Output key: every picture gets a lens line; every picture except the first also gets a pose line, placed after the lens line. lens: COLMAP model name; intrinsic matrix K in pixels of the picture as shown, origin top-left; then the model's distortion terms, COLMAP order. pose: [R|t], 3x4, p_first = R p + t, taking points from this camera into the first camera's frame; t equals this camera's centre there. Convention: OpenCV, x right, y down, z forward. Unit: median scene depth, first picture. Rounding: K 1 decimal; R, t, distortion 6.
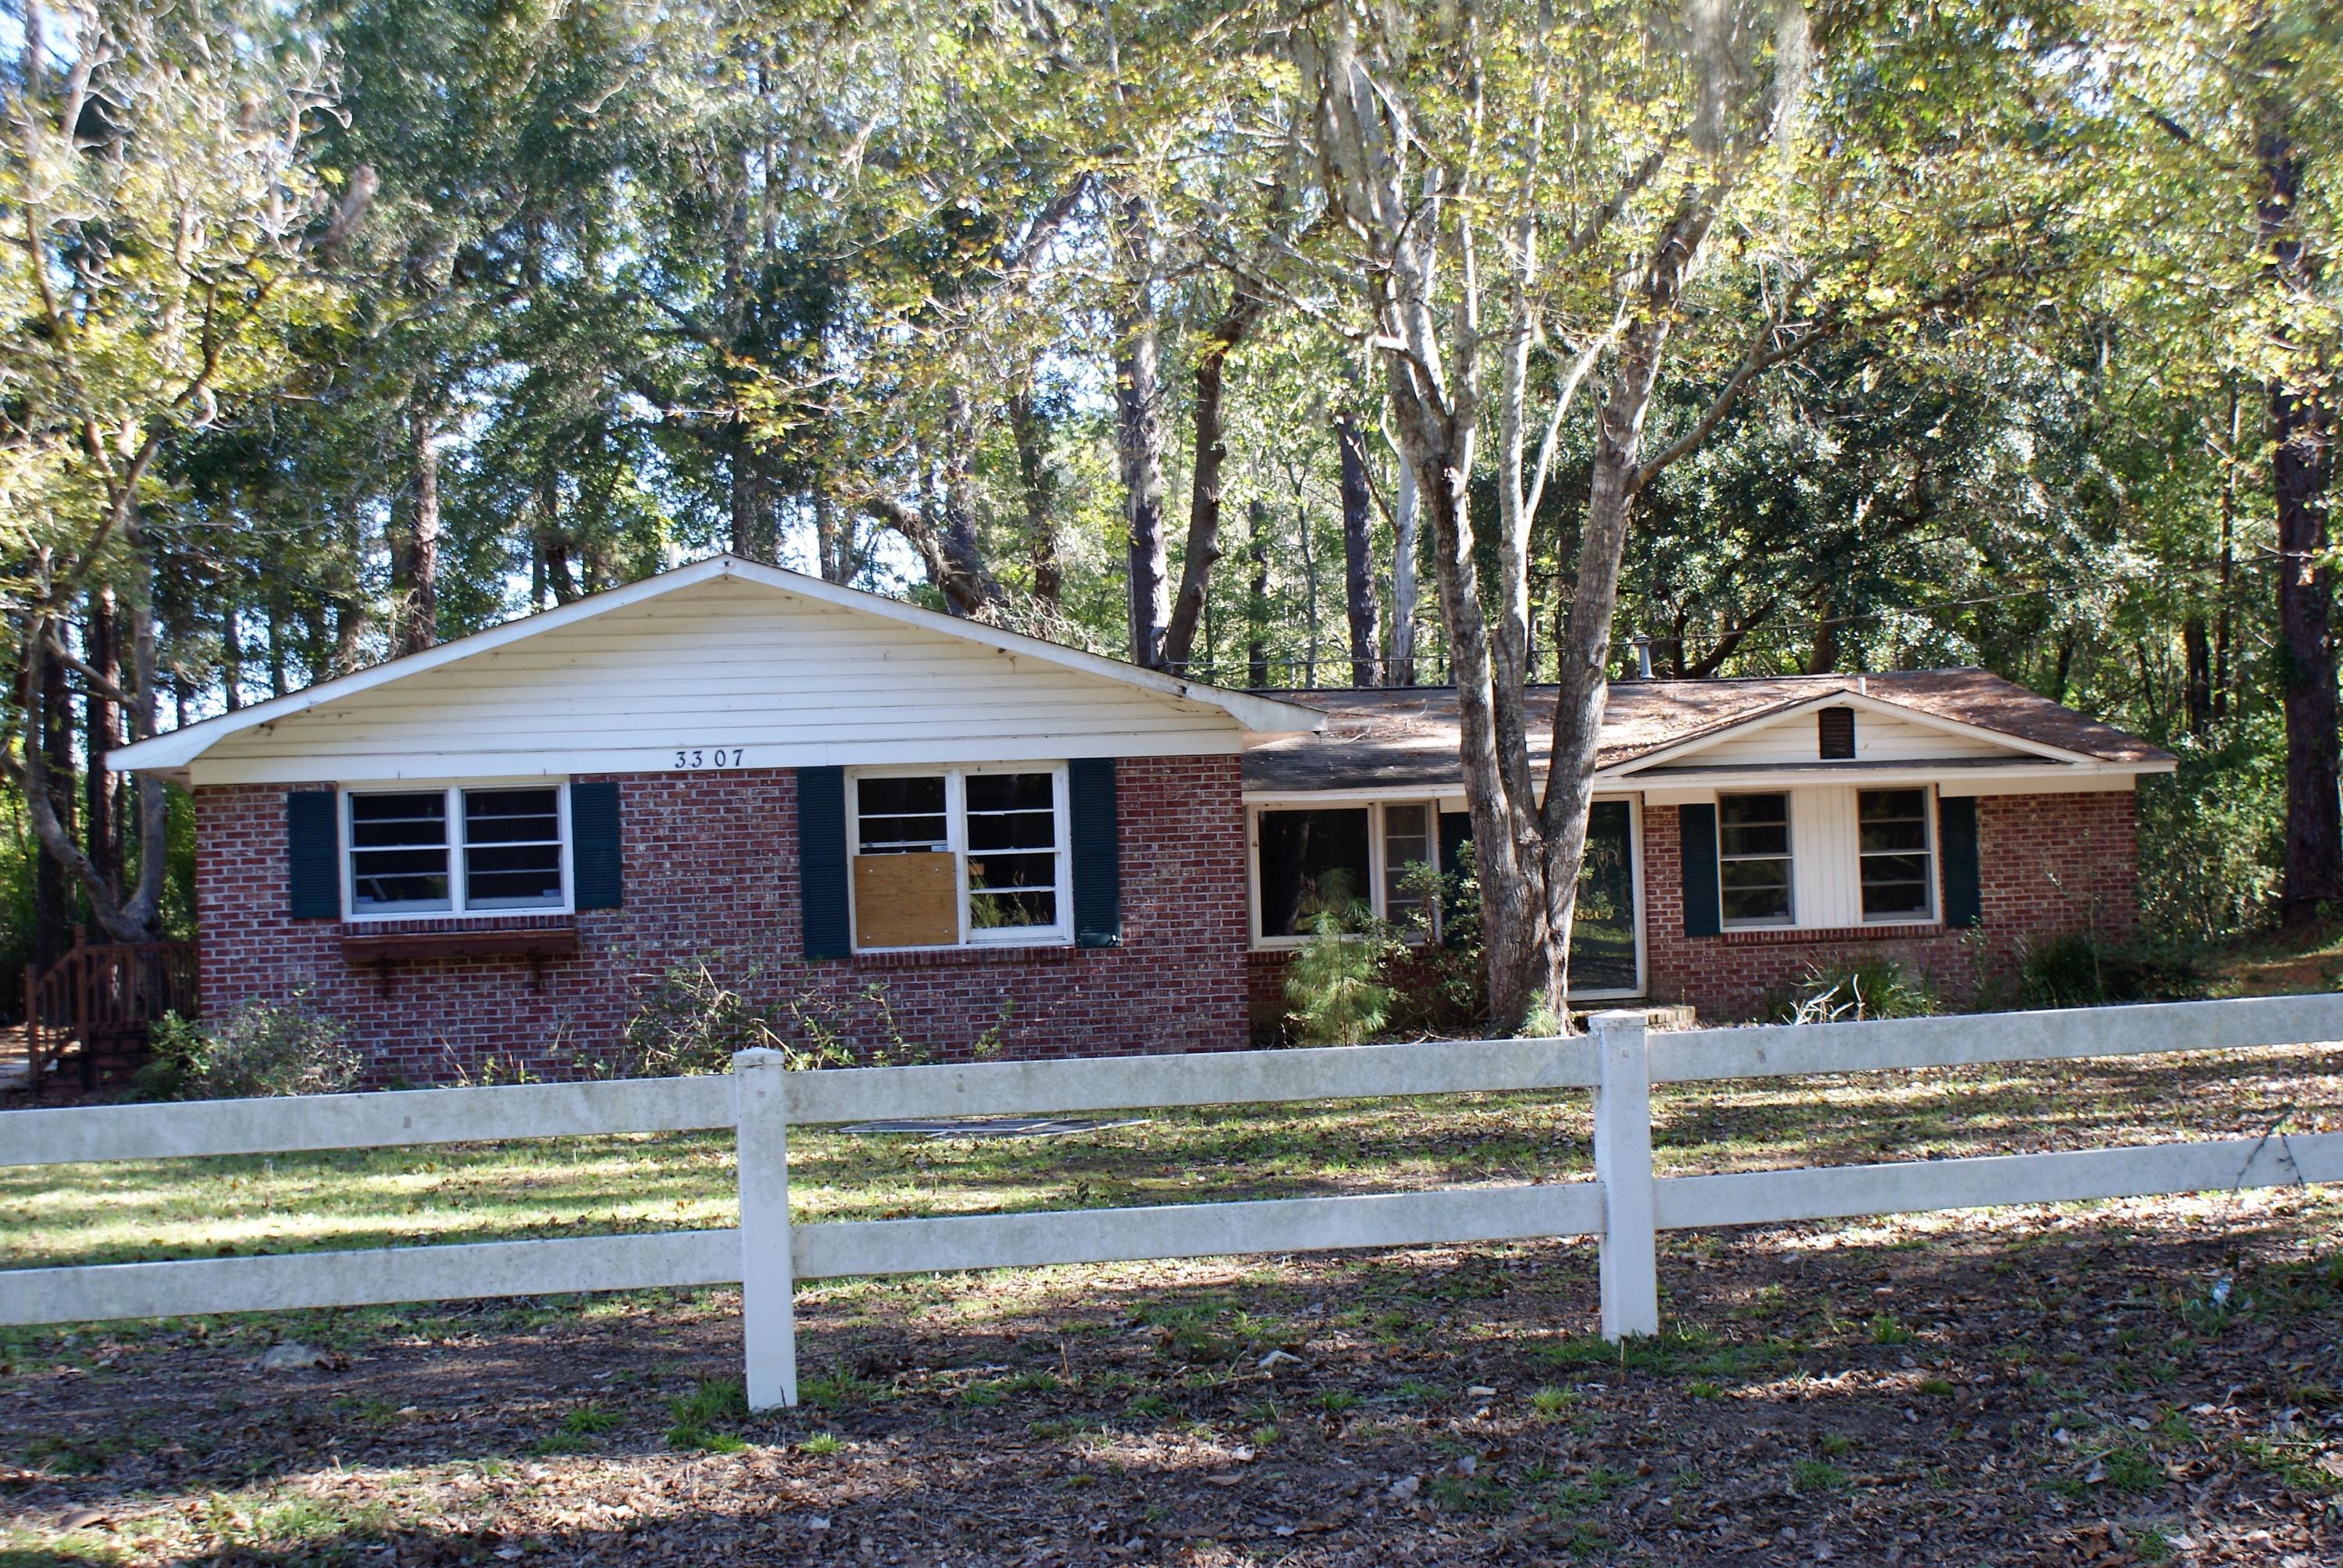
lens RADIAL K [[3022.6, 0, 1171.5], [0, 3022.6, 784.0], [0, 0, 1]] dist [-0.054884, -0.023866]
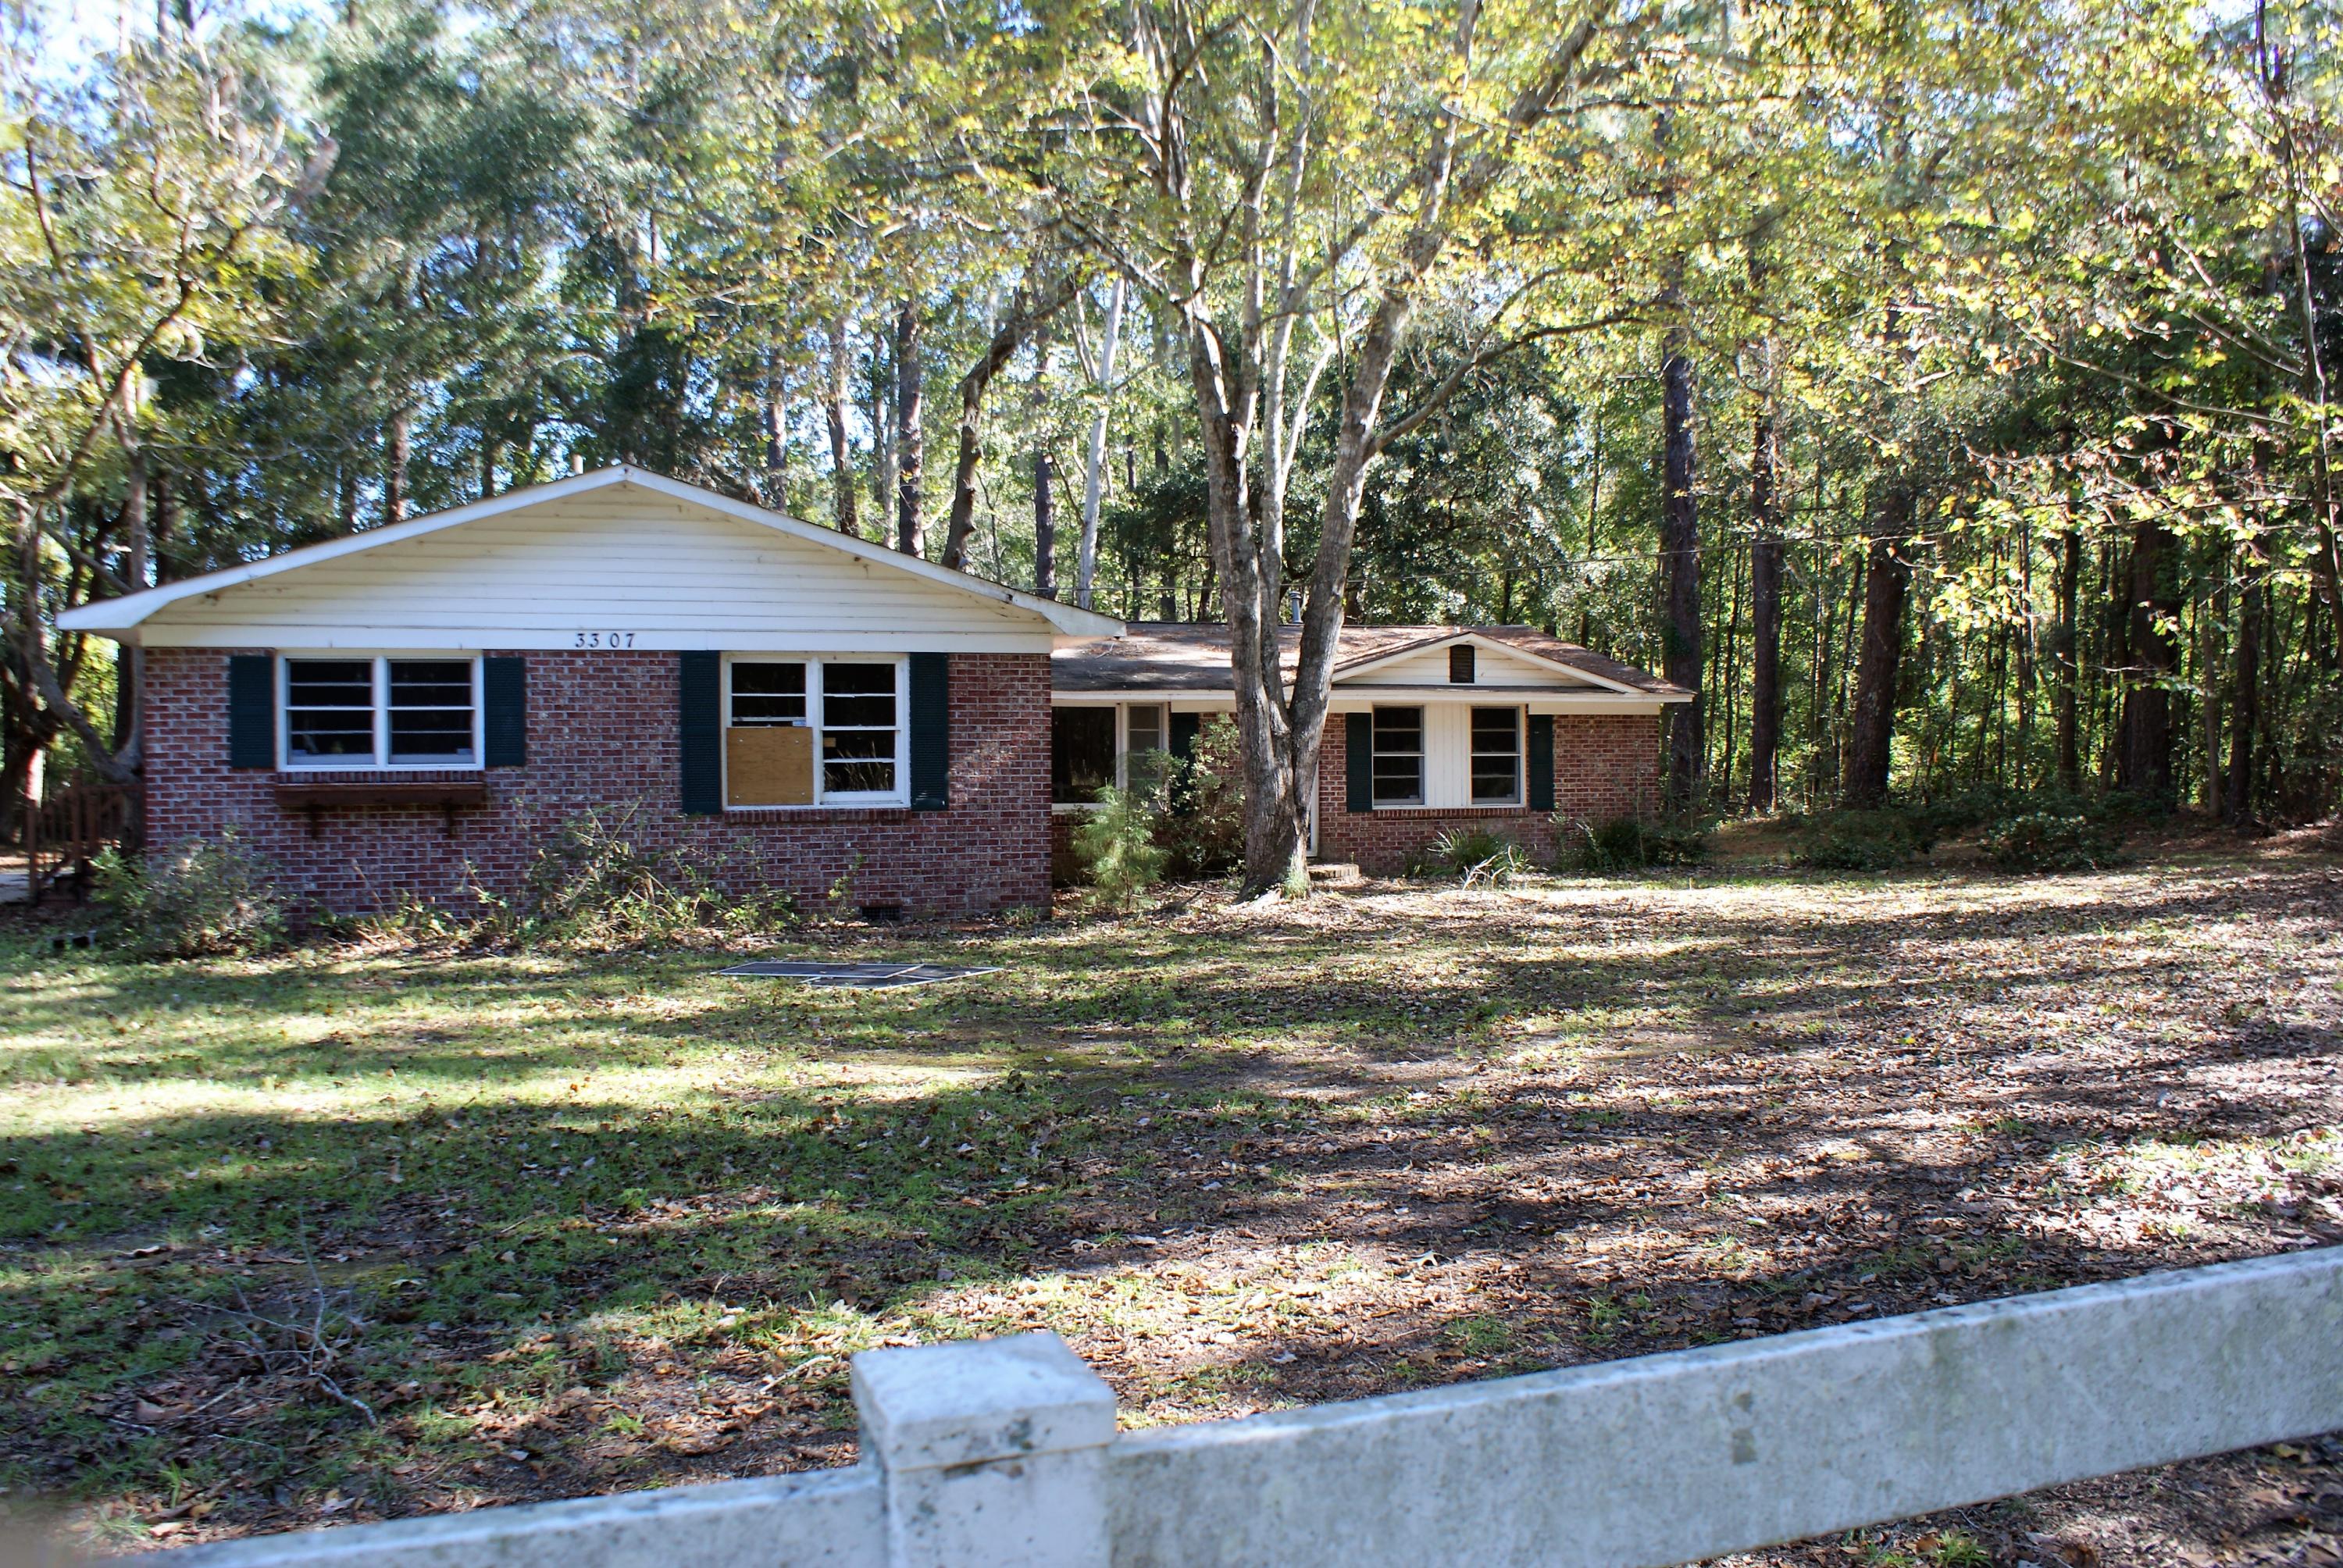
lens RADIAL K [[1821.7, 0, 1141.7], [0, 1821.7, 786.8], [0, 0, 1]] dist [-0.143251, 0.112568]
pose [[0.989090, 0.027928, 0.144642, -0.045854], [-0.034112, 0.998599, 0.040452, 0.012697], [-0.143310, -0.044945, 0.988657, 0.274358]]
